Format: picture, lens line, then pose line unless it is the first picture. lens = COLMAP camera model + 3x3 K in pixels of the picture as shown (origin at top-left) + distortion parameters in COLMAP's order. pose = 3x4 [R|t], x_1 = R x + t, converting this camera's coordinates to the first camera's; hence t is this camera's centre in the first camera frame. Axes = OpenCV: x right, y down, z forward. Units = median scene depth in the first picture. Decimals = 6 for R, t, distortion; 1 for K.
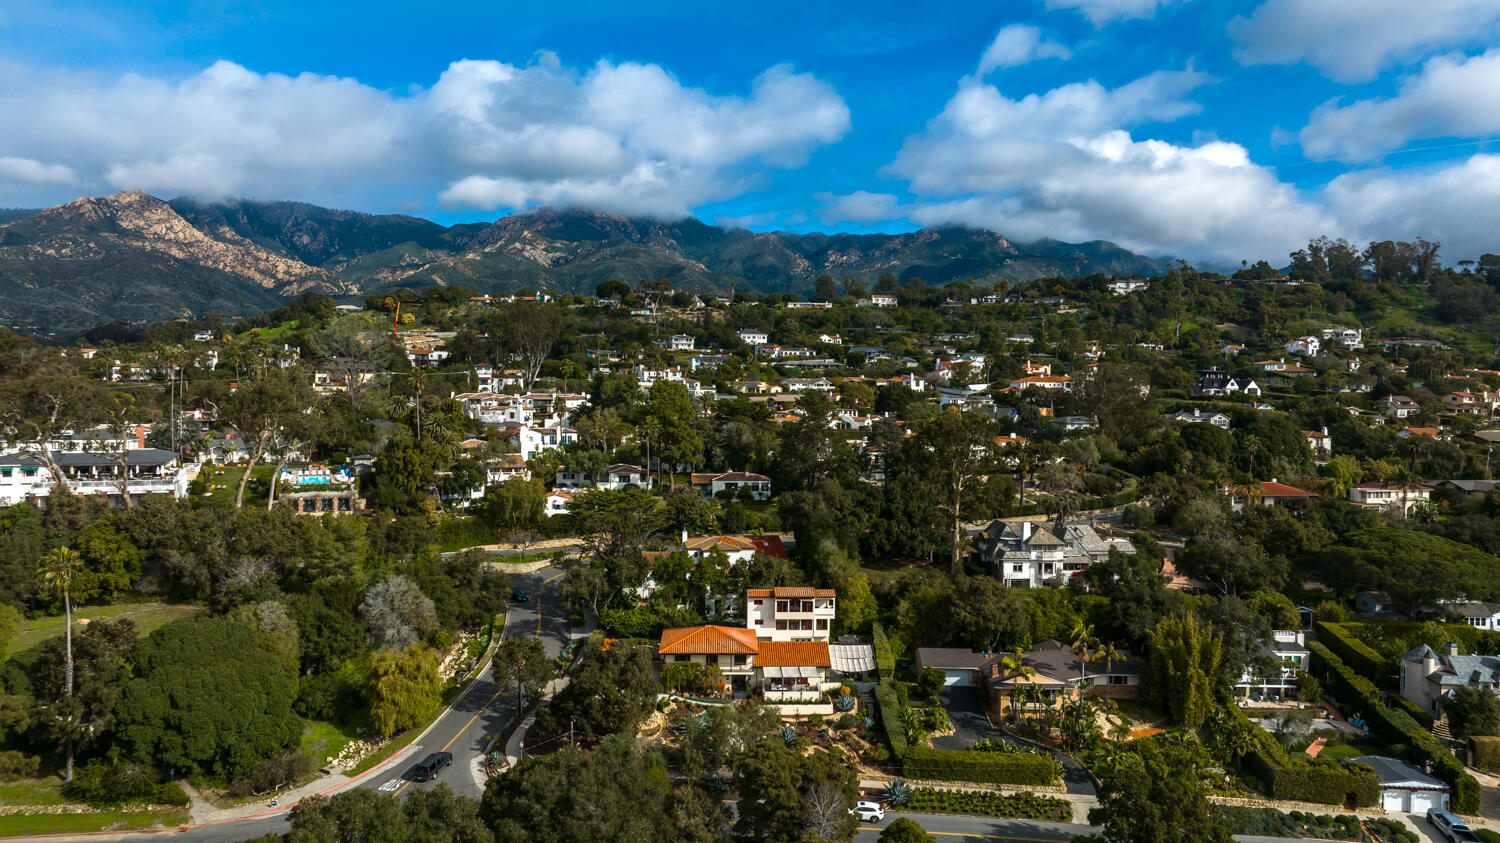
lens RADIAL K [[1056.3, 0, 750.1], [0, 1056.3, 410.4], [0, 0, 1]] dist [-0.035325, 0.031366]
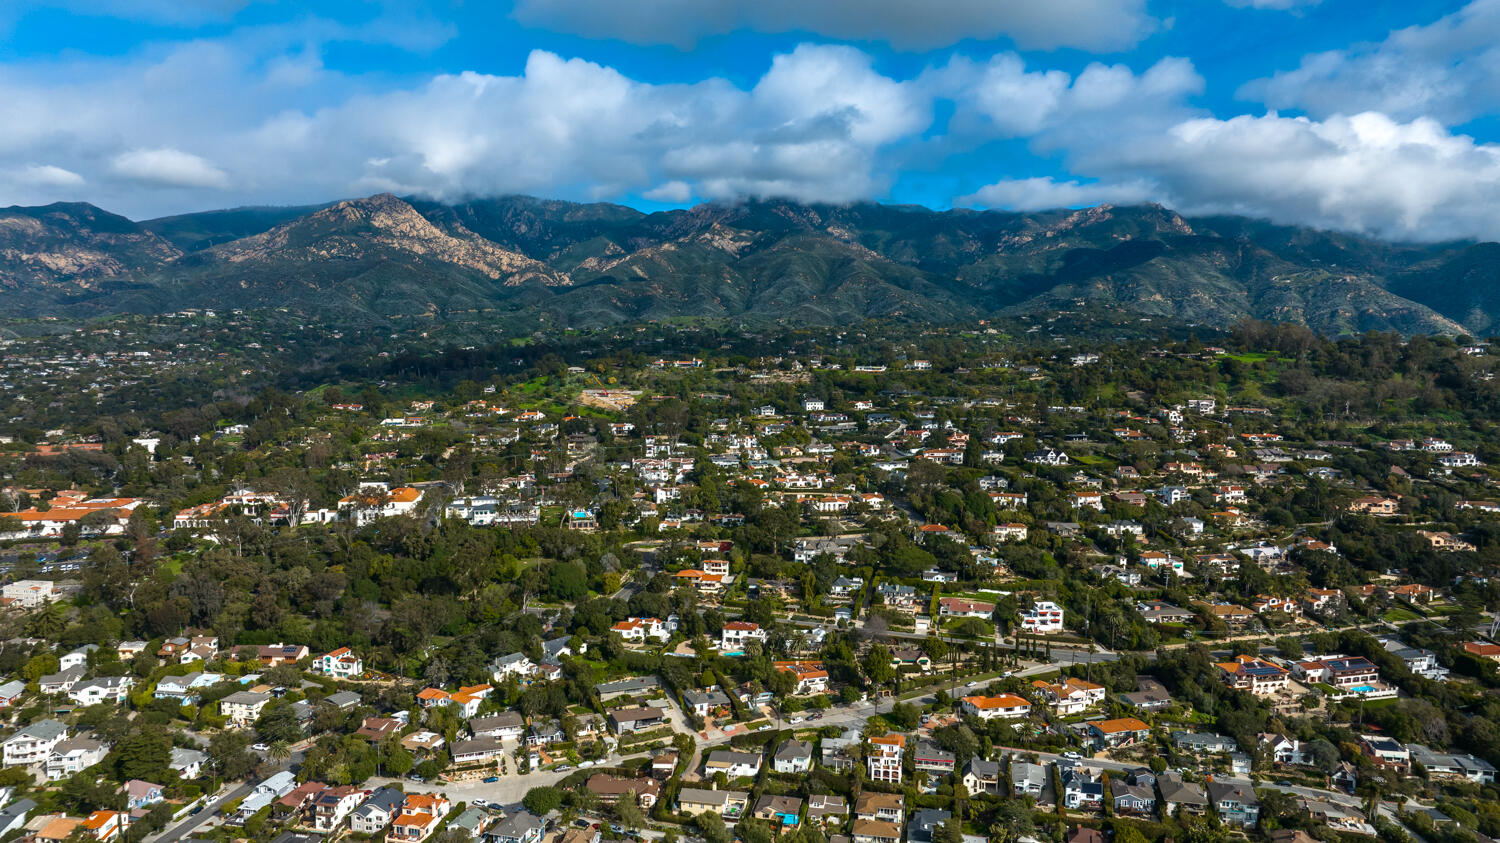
lens RADIAL K [[1056.3, 0, 753.9], [0, 1056.3, 421.9], [0, 0, 1]] dist [-0.035325, 0.031366]
pose [[0.983689, 0.011998, -0.179475, 0.638899], [-0.003351, 0.998822, 0.048408, -0.376701], [0.179844, -0.047017, 0.982571, -1.966259]]
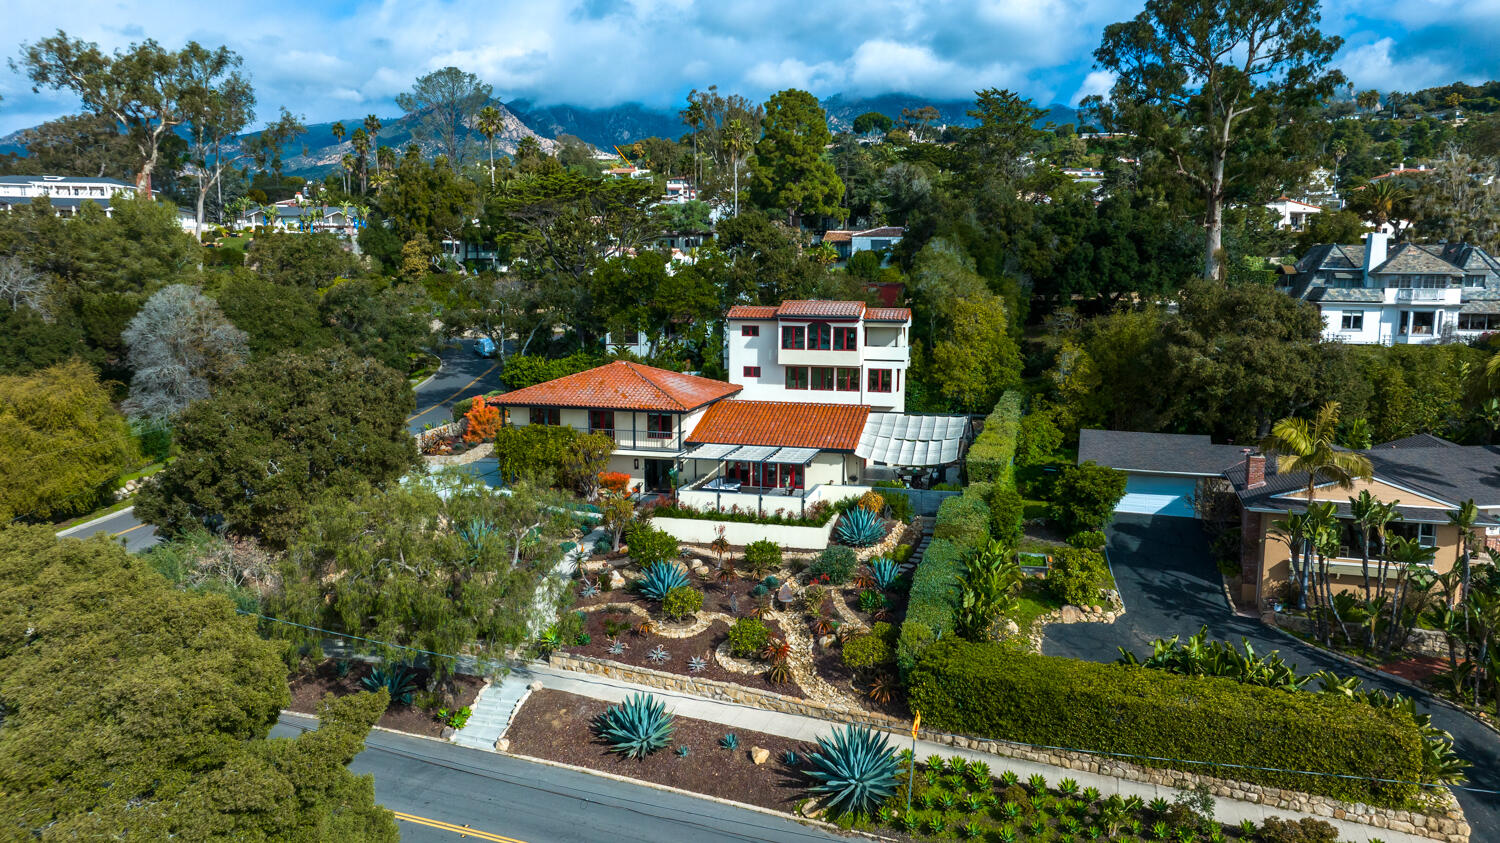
lens RADIAL K [[1056.3, 0, 752.0], [0, 1056.3, 414.6], [0, 0, 1]] dist [-0.035325, 0.031366]
pose [[0.957889, 0.035066, -0.284988, 0.118849], [-0.005741, 0.994655, 0.103090, 0.135653], [0.287080, -0.097113, 0.952971, 0.422732]]
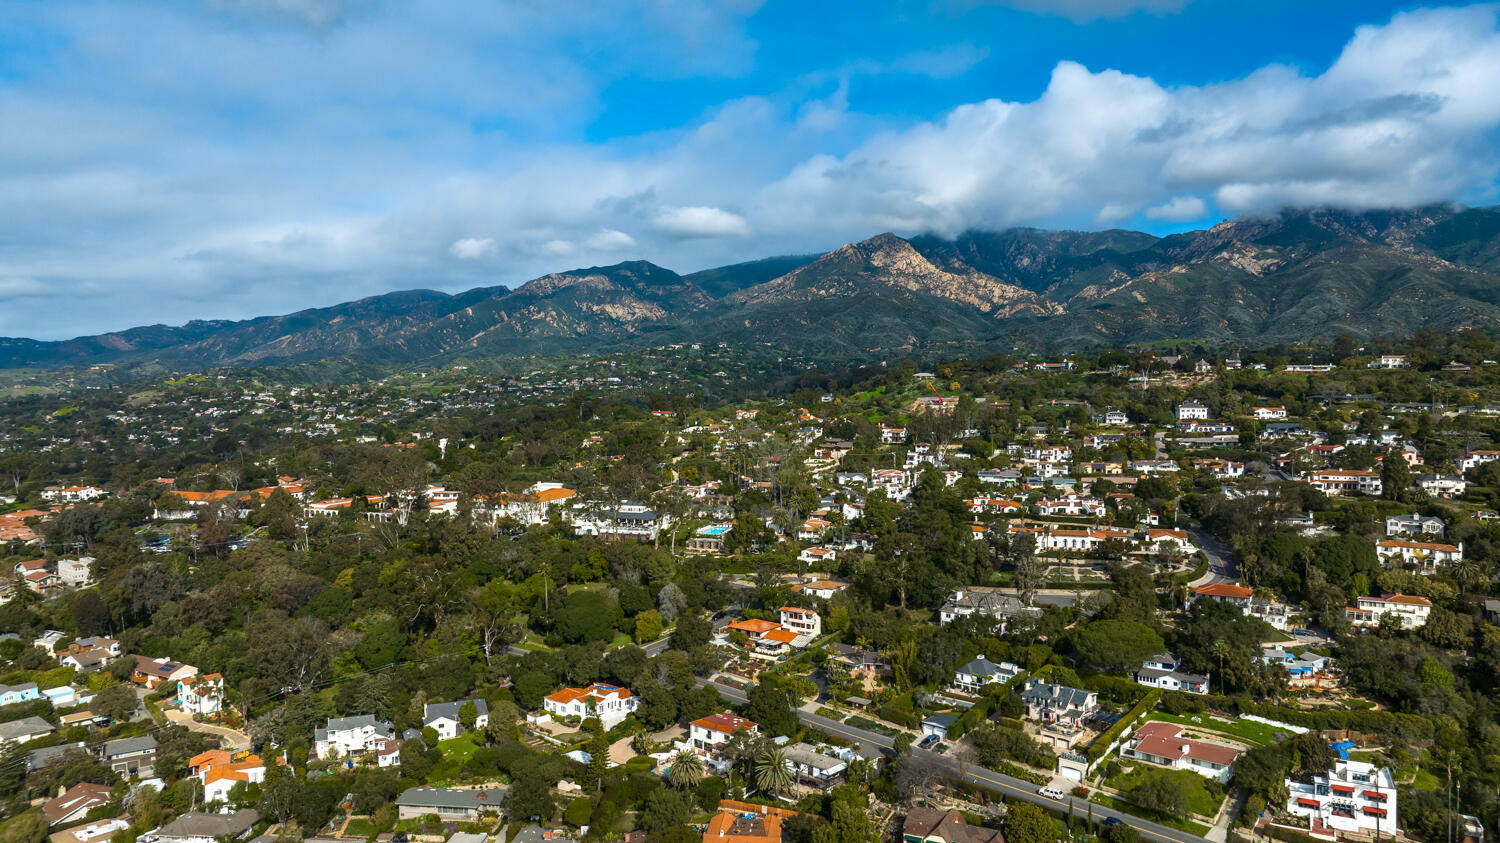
lens RADIAL K [[1056.3, 0, 752.2], [0, 1056.3, 427.5], [0, 0, 1]] dist [-0.035325, 0.031366]
pose [[0.780821, 0.018566, -0.624478, 1.082610], [-0.010911, 0.999811, 0.016081, -0.200067], [0.624659, -0.005743, 0.780876, -0.644381]]
